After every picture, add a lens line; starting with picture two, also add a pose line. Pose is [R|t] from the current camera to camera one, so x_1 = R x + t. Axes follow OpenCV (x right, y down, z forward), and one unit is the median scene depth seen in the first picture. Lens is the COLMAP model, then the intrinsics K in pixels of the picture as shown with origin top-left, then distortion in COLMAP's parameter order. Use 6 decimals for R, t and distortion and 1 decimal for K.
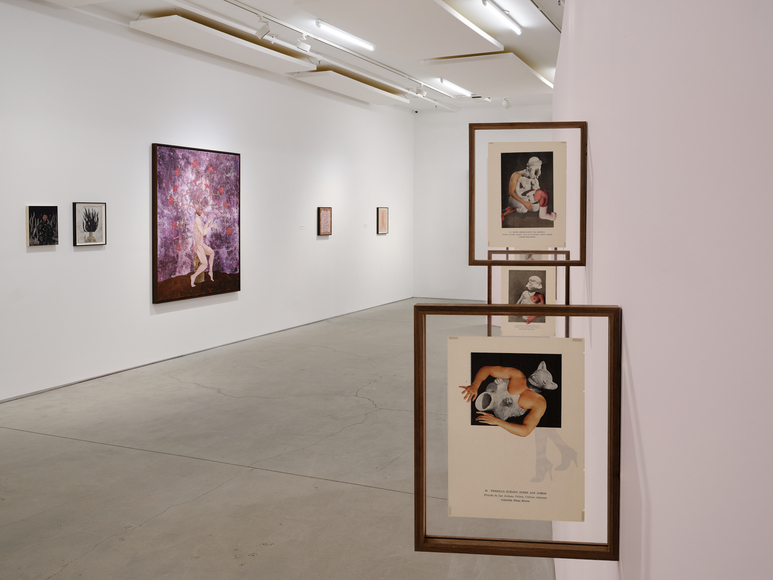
lens RADIAL K [[697.5, 0, 459.6], [0, 697.5, 231.7], [0, 0, 1]] dist [-0.000898, -0.004177]
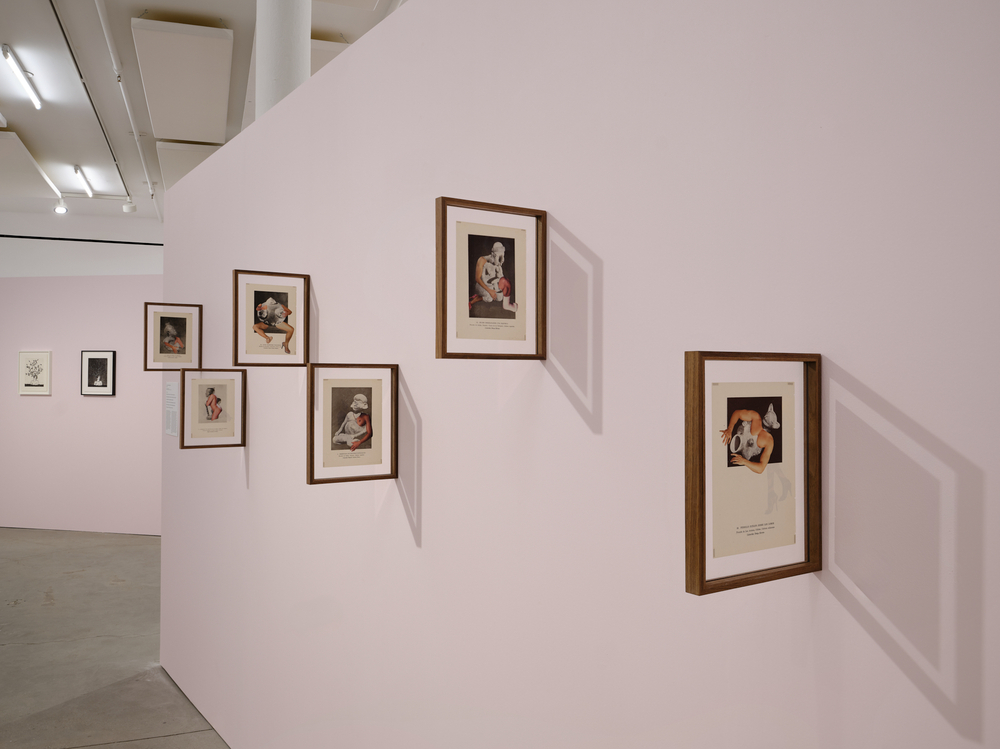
lens RADIAL K [[853.0, 0, 500.0], [0, 853.0, 374.5], [0, 0, 1]] dist [0.002340, -0.001792]
pose [[0.764274, 0.003860, 0.644880, -0.123906], [0.013631, 0.999662, -0.022138, 0.018667], [-0.644747, 0.025710, 0.763963, 0.027306]]
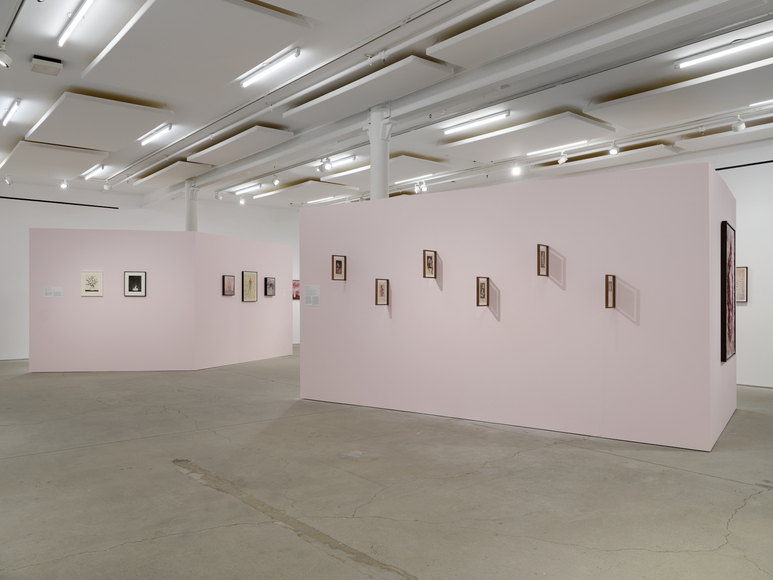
lens RADIAL K [[607.0, 0, 386.5], [0, 607.0, 290.0], [0, 0, 1]] dist [-0.002573, -0.000167]
pose [[0.486990, 0.005241, 0.873392, -0.778485], [0.021165, 0.999618, -0.017800, 0.038094], [-0.873151, 0.027154, 0.486693, -0.009220]]
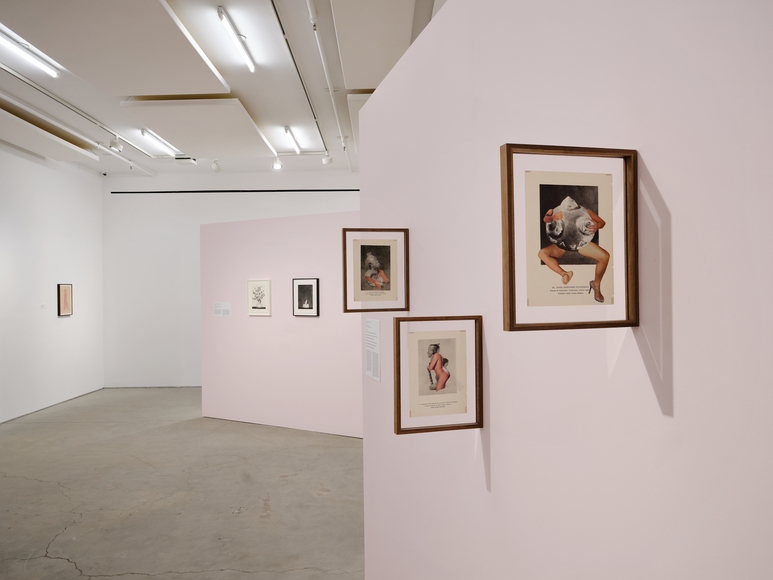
lens RADIAL K [[635.5, 0, 386.5], [0, 635.5, 290.0], [0, 0, 1]] dist [-0.010673, -0.010349]
pose [[0.929234, -0.016394, 0.369127, -0.053639], [0.026545, 0.999396, -0.022438, -0.000821], [-0.368536, 0.030649, 0.929108, 0.254087]]
